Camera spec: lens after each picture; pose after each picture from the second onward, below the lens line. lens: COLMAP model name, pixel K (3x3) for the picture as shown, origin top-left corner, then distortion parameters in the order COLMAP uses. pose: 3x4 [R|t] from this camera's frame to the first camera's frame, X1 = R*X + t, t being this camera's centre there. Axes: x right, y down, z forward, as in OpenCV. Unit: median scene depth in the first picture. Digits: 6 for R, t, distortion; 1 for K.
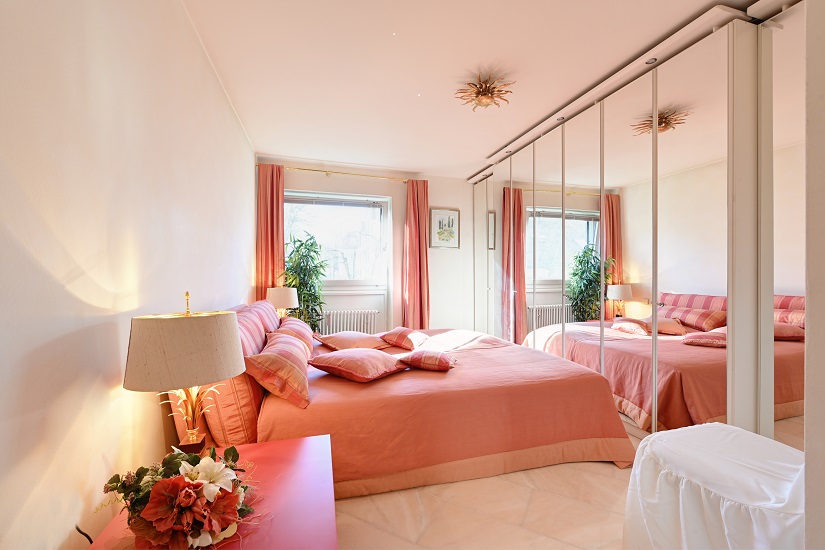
lens RADIAL K [[326.6, 0, 411.5], [0, 326.6, 283.3], [0, 0, 1]] dist [0.000652, 0.000128]
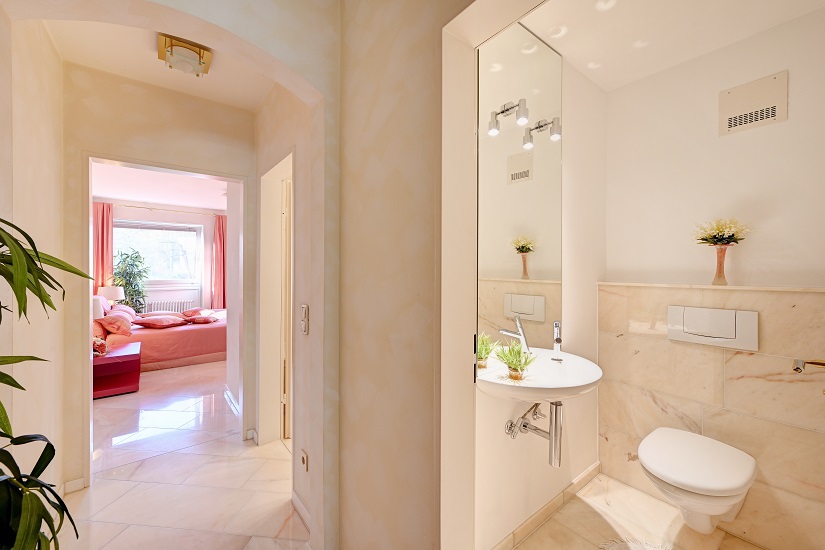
lens RADIAL K [[321.7, 0, 414.2], [0, 321.7, 268.6], [0, 0, 1]] dist [0.002081, 0.000575]
pose [[0.918507, 0.004990, 0.395374, 0.283816], [0.002957, 0.999806, -0.019488, -0.034366], [-0.395395, 0.019069, 0.918313, -0.869140]]
